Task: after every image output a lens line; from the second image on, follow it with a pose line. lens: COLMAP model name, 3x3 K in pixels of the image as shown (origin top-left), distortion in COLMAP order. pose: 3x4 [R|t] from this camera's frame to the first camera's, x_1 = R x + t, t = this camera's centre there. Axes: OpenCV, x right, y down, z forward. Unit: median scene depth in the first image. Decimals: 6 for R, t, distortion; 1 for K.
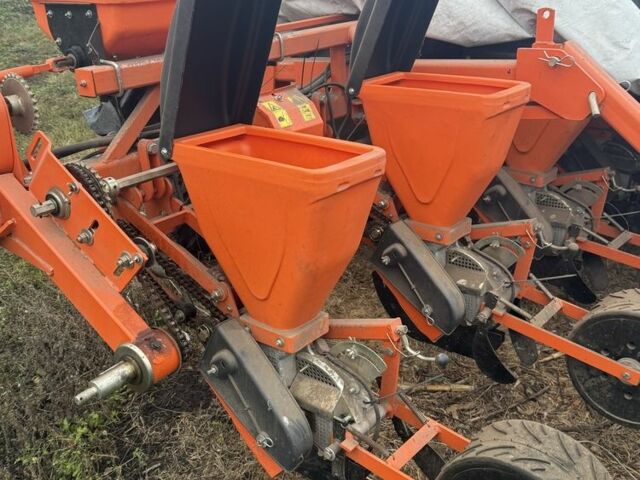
lens RADIAL K [[714.5, 0, 321.5], [0, 714.5, 242.2], [0, 0, 1]] dist [0.012615, 0.000000]
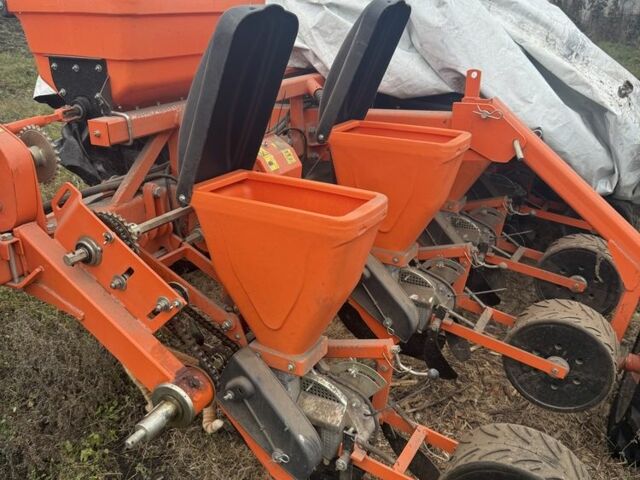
lens RADIAL K [[582.7, 0, 316.4], [0, 582.7, 237.6], [0, 0, 1]] dist [0.000809, 0.000000]
pose [[0.984750, -0.024592, 0.172230, -0.152340], [0.026231, 0.999630, -0.007247, -0.048198], [-0.171988, 0.011655, 0.985030, 0.084212]]
